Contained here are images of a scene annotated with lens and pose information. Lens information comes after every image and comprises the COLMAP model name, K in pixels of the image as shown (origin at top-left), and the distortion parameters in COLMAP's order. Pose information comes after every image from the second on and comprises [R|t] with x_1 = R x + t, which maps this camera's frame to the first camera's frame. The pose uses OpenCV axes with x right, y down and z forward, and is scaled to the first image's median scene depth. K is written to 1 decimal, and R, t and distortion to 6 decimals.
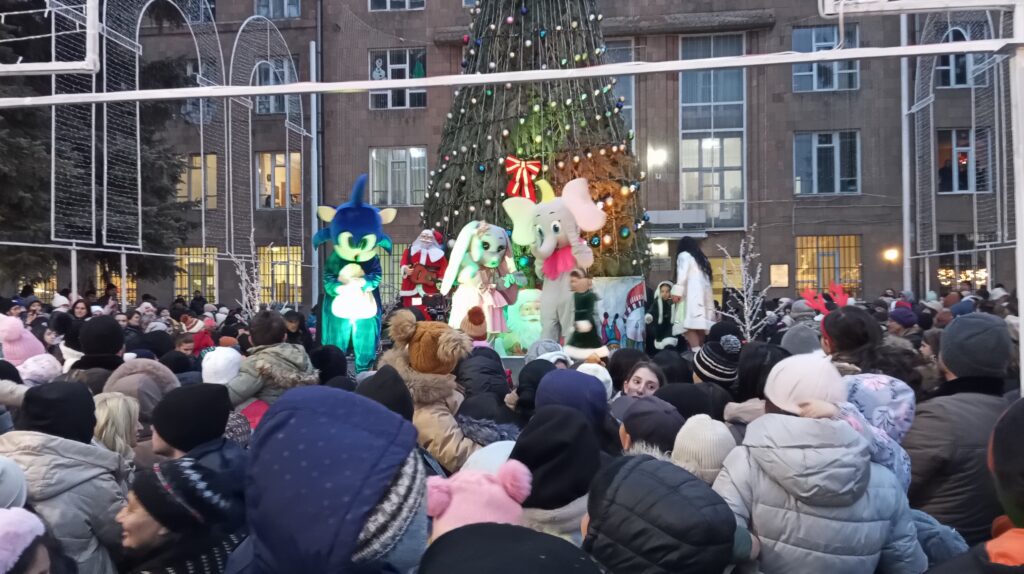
lens RADIAL K [[846.7, 0, 515.8], [0, 846.7, 286.9], [0, 0, 1]] dist [0.078641, -0.124799]
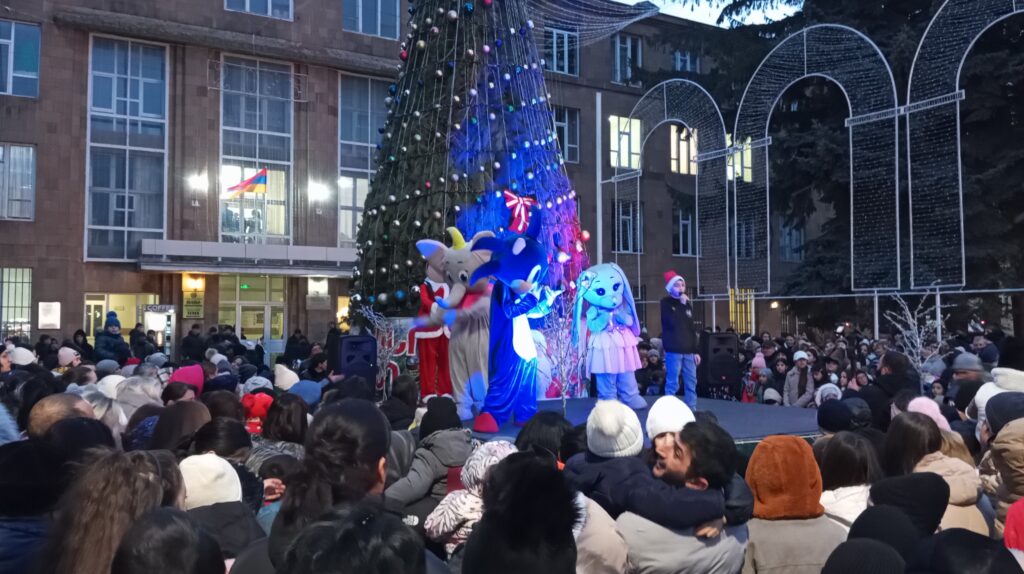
lens RADIAL K [[846.7, 0, 520.1], [0, 846.7, 284.4], [0, 0, 1]] dist [0.078641, -0.124799]
pose [[0.793349, 0.038360, 0.607557, -0.481893], [-0.009423, 0.998667, -0.050750, -0.001196], [-0.608694, 0.034537, 0.792653, 0.205394]]
